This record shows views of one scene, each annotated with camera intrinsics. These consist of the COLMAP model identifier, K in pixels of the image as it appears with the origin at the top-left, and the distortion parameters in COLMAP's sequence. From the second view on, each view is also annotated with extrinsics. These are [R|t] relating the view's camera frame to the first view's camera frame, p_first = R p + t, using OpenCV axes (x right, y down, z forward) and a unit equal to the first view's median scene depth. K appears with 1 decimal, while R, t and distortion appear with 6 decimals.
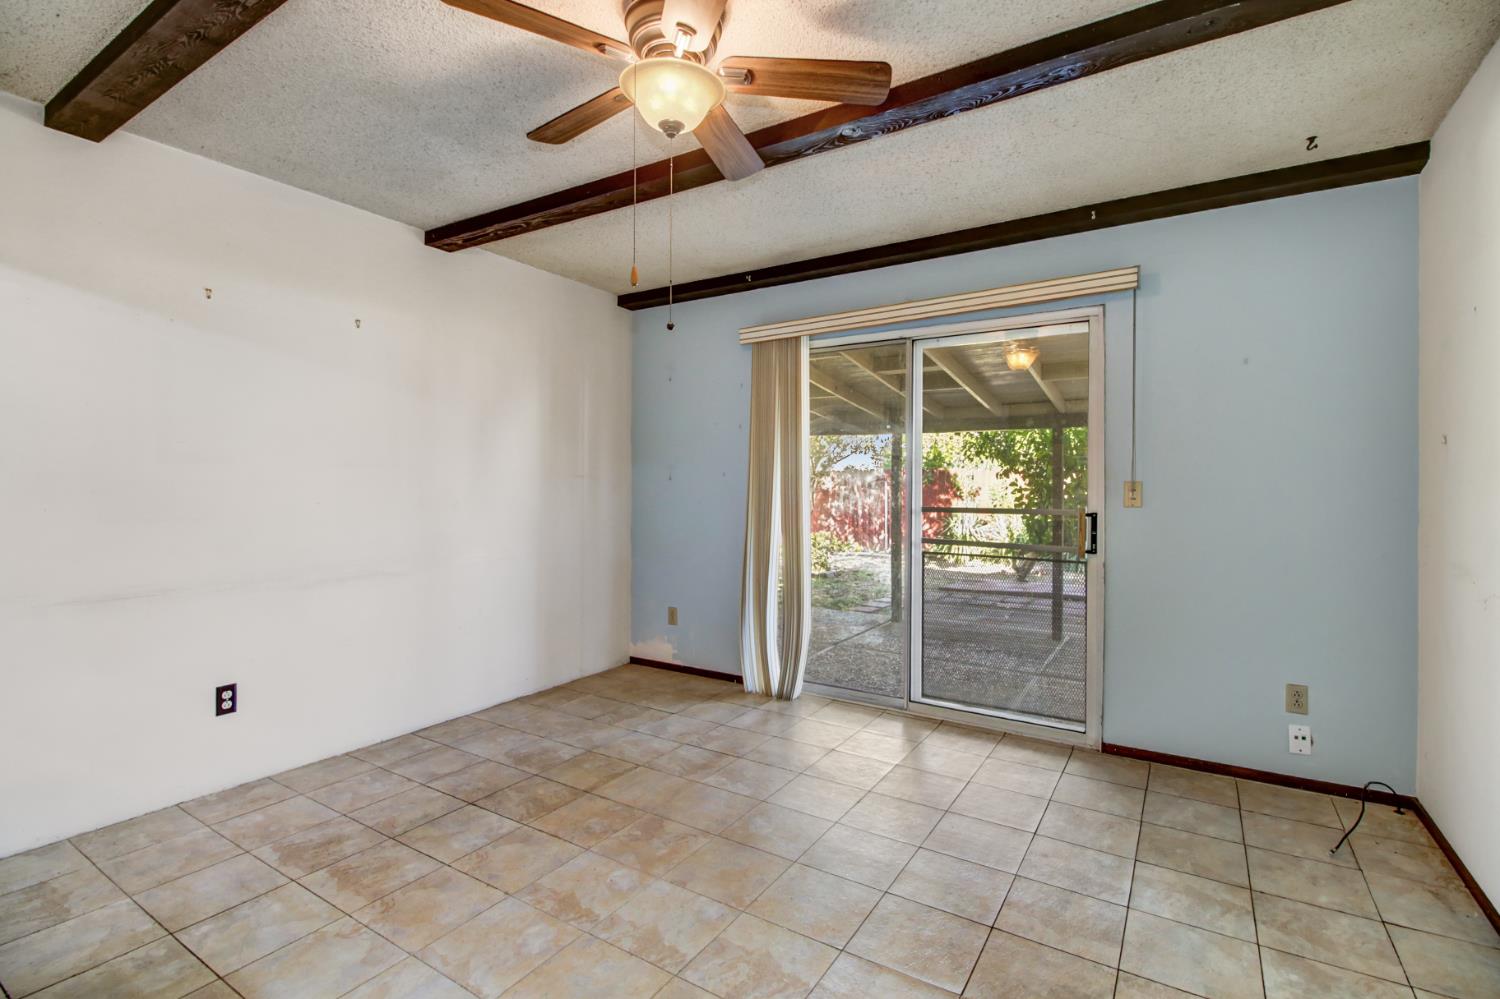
lens RADIAL K [[695.5, 0, 749.9], [0, 695.5, 487.1], [0, 0, 1]] dist [0.016015, -0.013759]
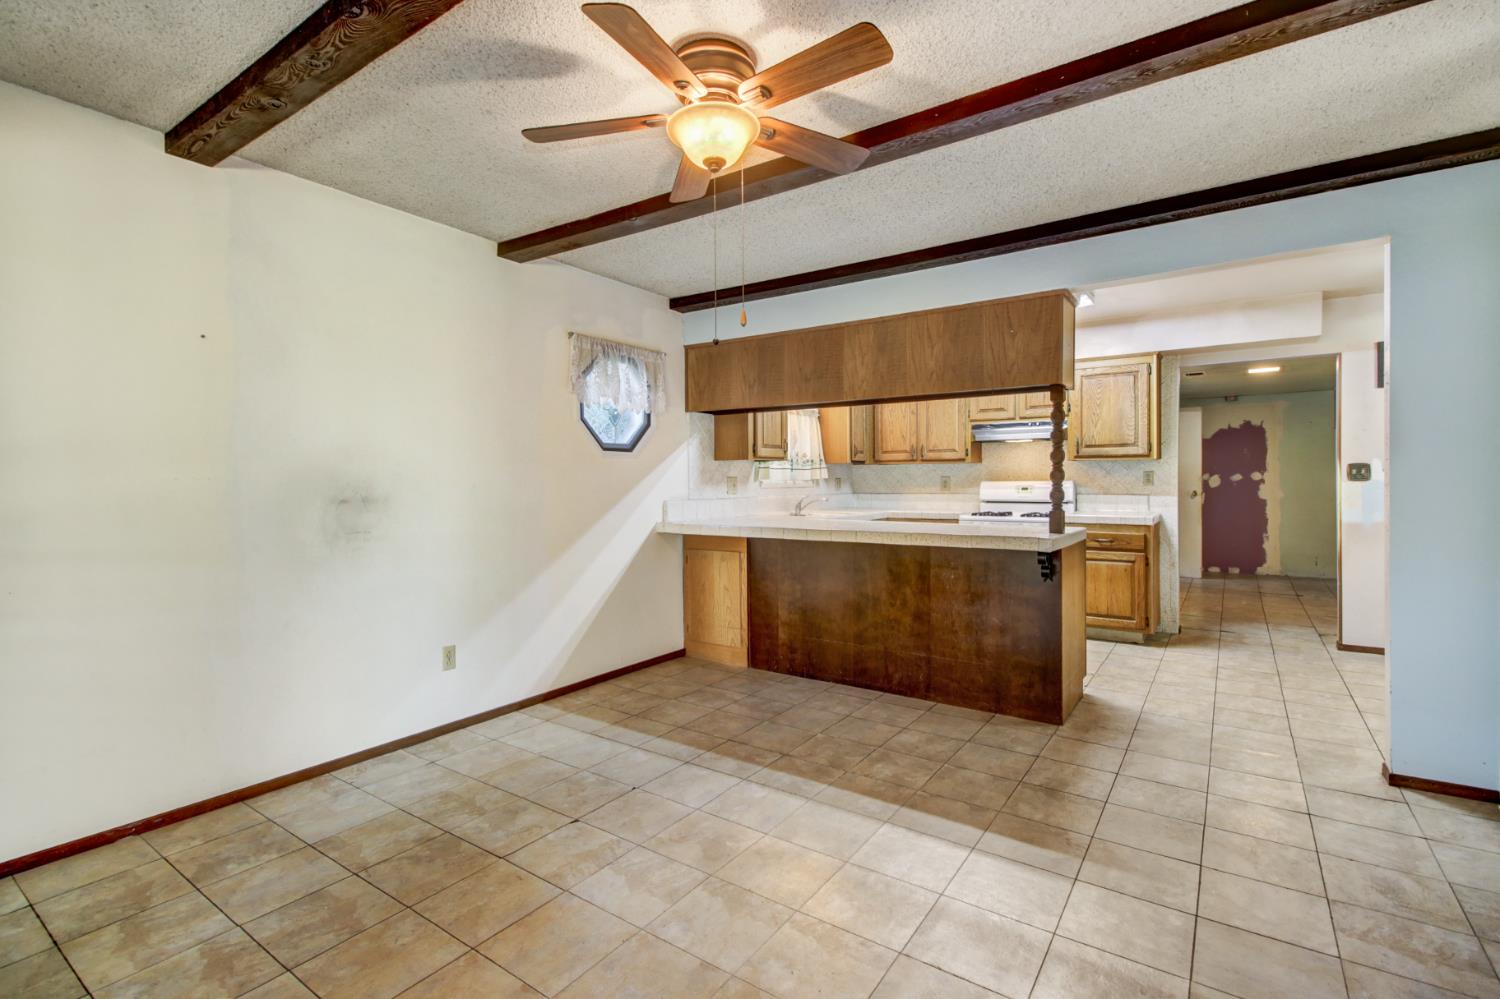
lens RADIAL K [[695.5, 0, 749.9], [0, 695.5, 487.1], [0, 0, 1]] dist [0.016015, -0.013759]
pose [[-0.998853, -0.001085, 0.047879, -0.140074], [-0.000146, 0.999808, 0.019603, -0.011063], [-0.047891, 0.019574, -0.998661, 1.337536]]
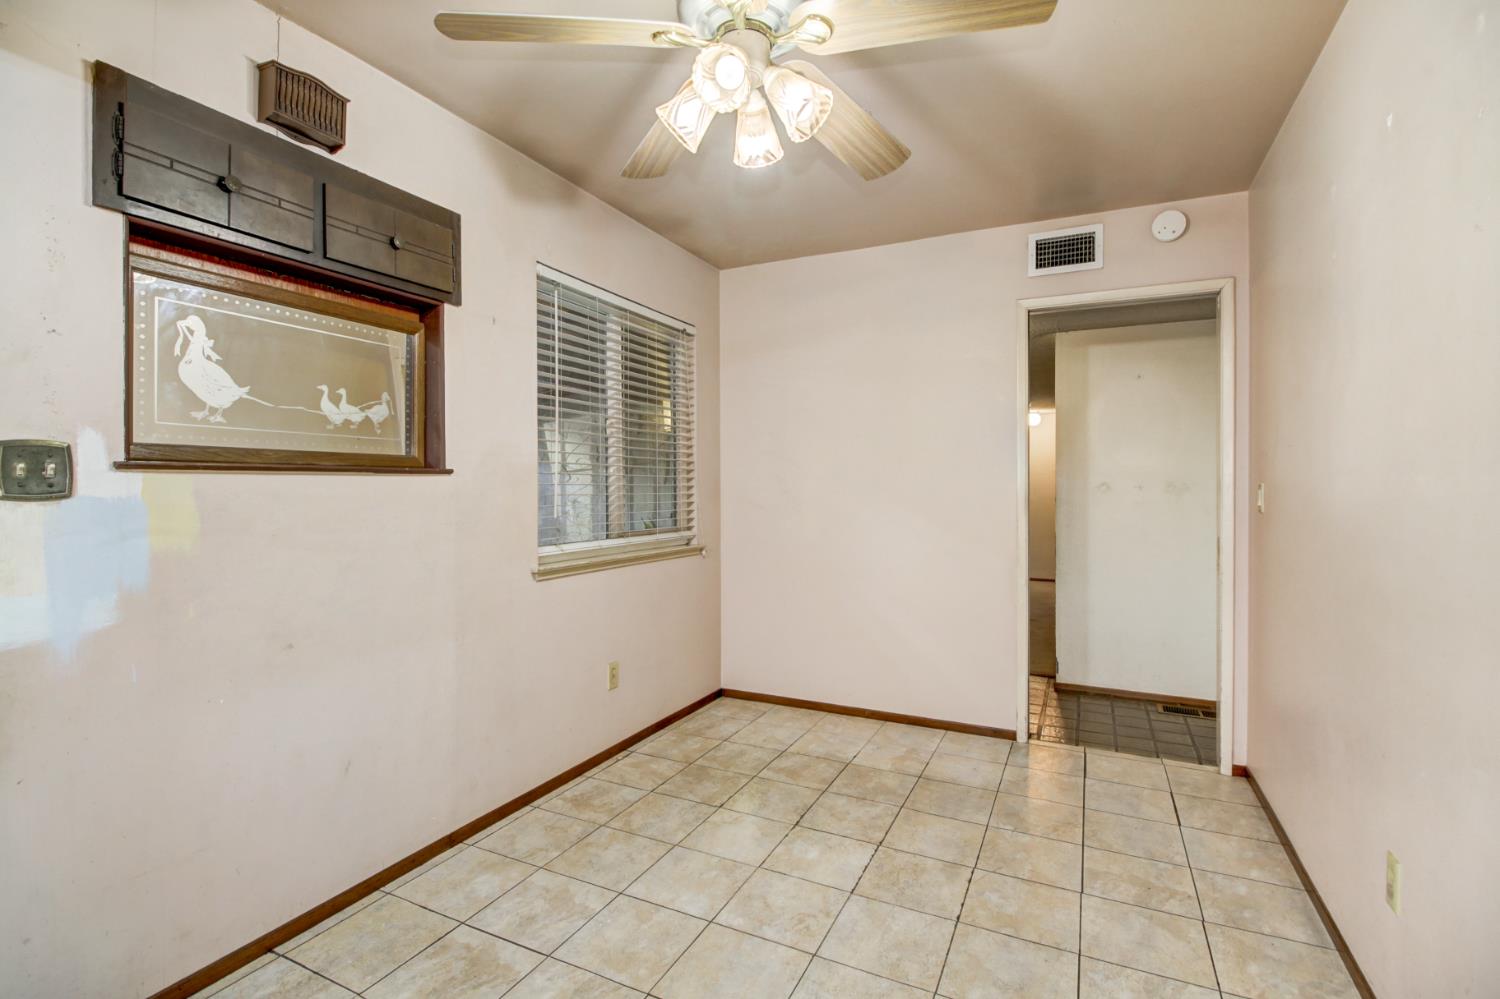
lens RADIAL K [[695.5, 0, 749.9], [0, 695.5, 487.1], [0, 0, 1]] dist [0.016015, -0.013759]
pose [[0.112230, -0.006121, -0.993663, -0.967749], [-0.005331, 0.999963, -0.006762, -0.001672], [0.993668, 0.006056, 0.112194, 0.065261]]
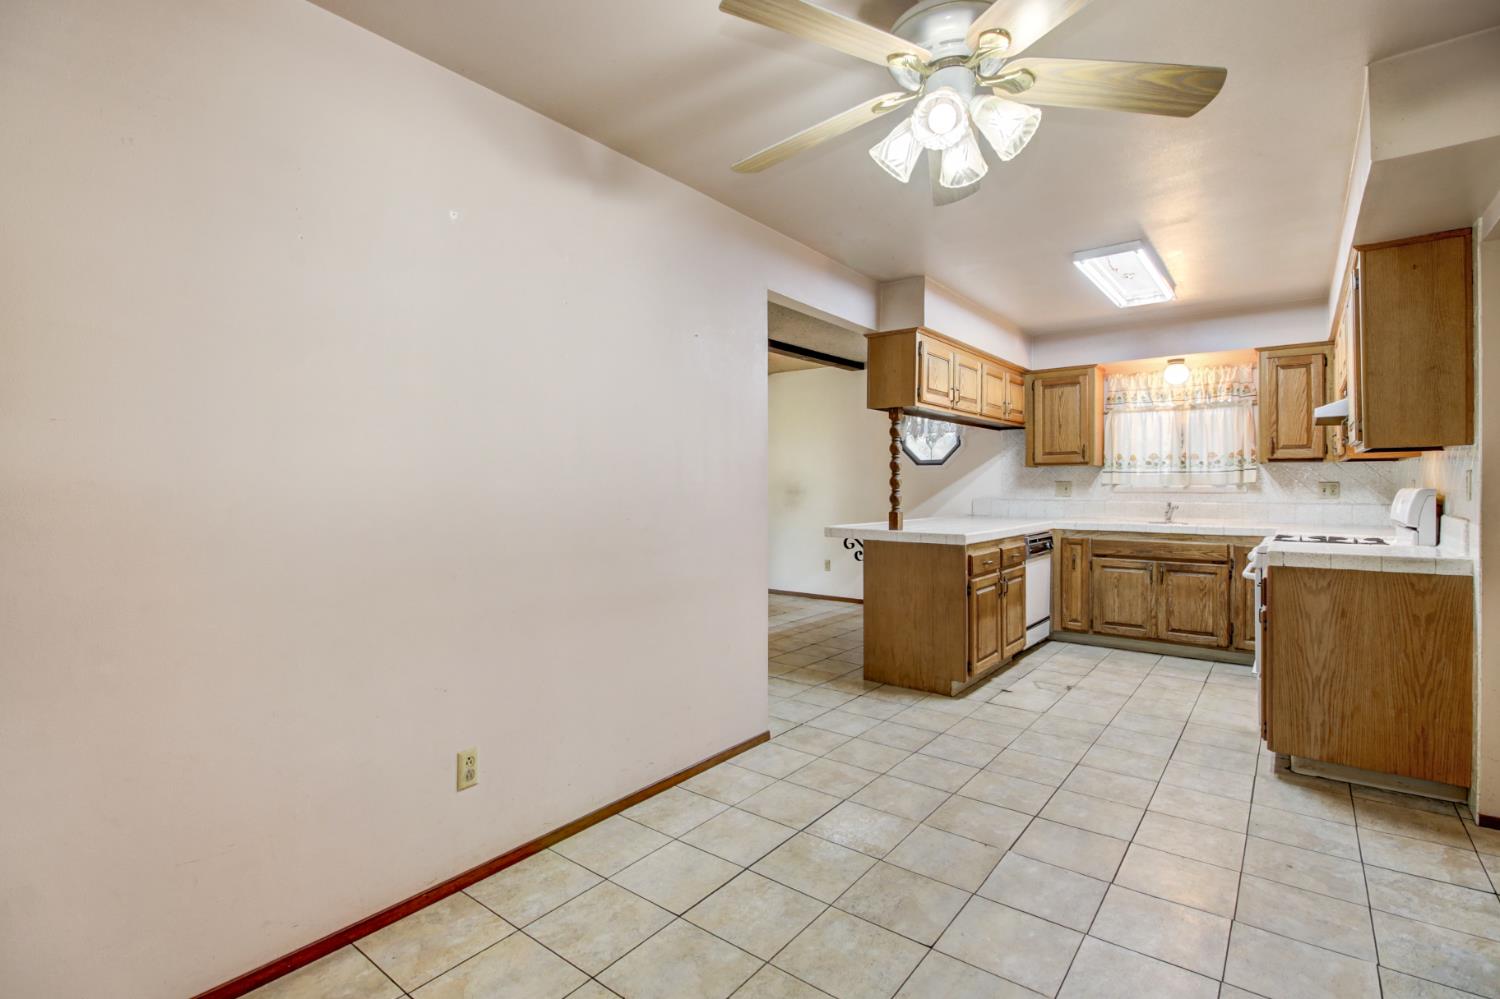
lens RADIAL K [[699.2, 0, 748.6], [0, 699.2, 479.9], [0, 0, 1]] dist [0.018130, -0.014239]
pose [[0.096799, -0.000363, 0.995304, -2.123362], [0.007662, 0.999971, -0.000381, -0.011514], [-0.995274, 0.007663, 0.096799, 0.235438]]
